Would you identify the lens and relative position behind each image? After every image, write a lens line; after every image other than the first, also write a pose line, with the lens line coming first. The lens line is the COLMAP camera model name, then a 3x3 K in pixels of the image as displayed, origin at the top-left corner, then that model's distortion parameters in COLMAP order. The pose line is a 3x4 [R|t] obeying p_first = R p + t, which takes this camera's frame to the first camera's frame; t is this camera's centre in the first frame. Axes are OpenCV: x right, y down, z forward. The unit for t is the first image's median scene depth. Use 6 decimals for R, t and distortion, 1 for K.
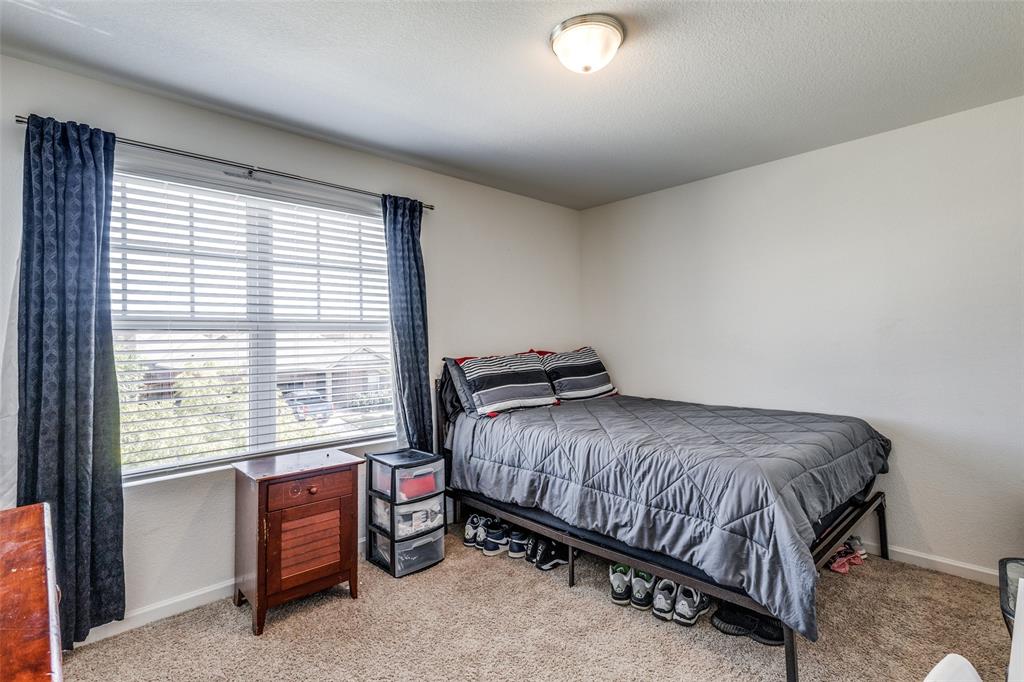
lens RADIAL K [[487.8, 0, 512.0], [0, 487.8, 341.0], [0, 0, 1]] dist [0.014943, 0.000162]
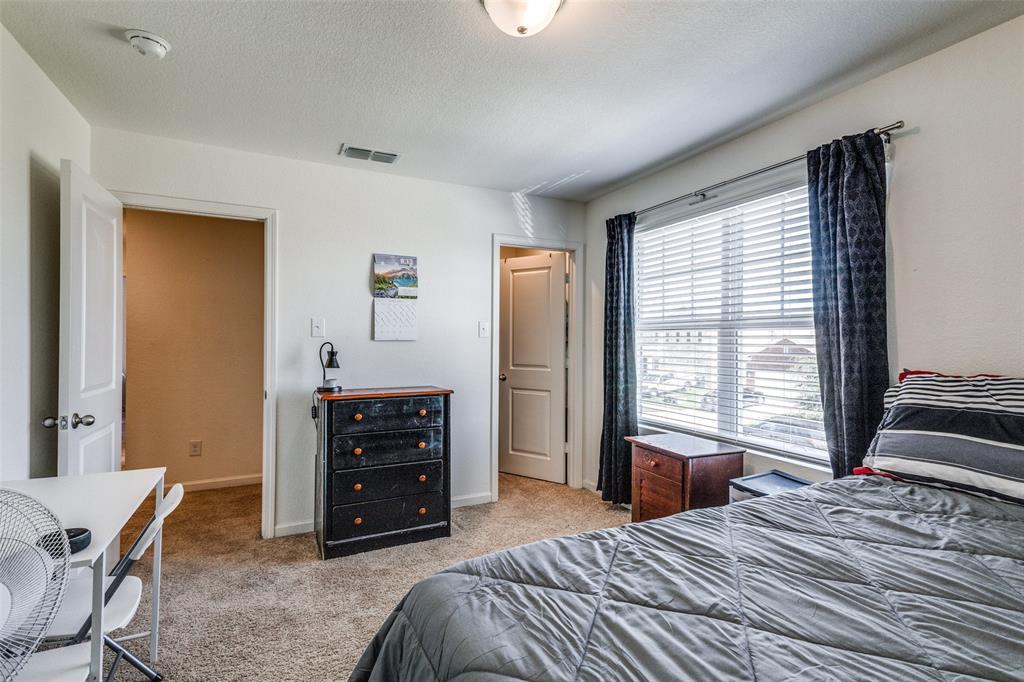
lens RADIAL K [[487.8, 0, 512.0], [0, 487.8, 341.0], [0, 0, 1]] dist [0.014943, 0.000162]
pose [[-0.294946, 0.024736, -0.955194, 0.695793], [0.008730, 0.999693, 0.023192, -0.022226], [0.955474, -0.001498, -0.295071, 0.852317]]
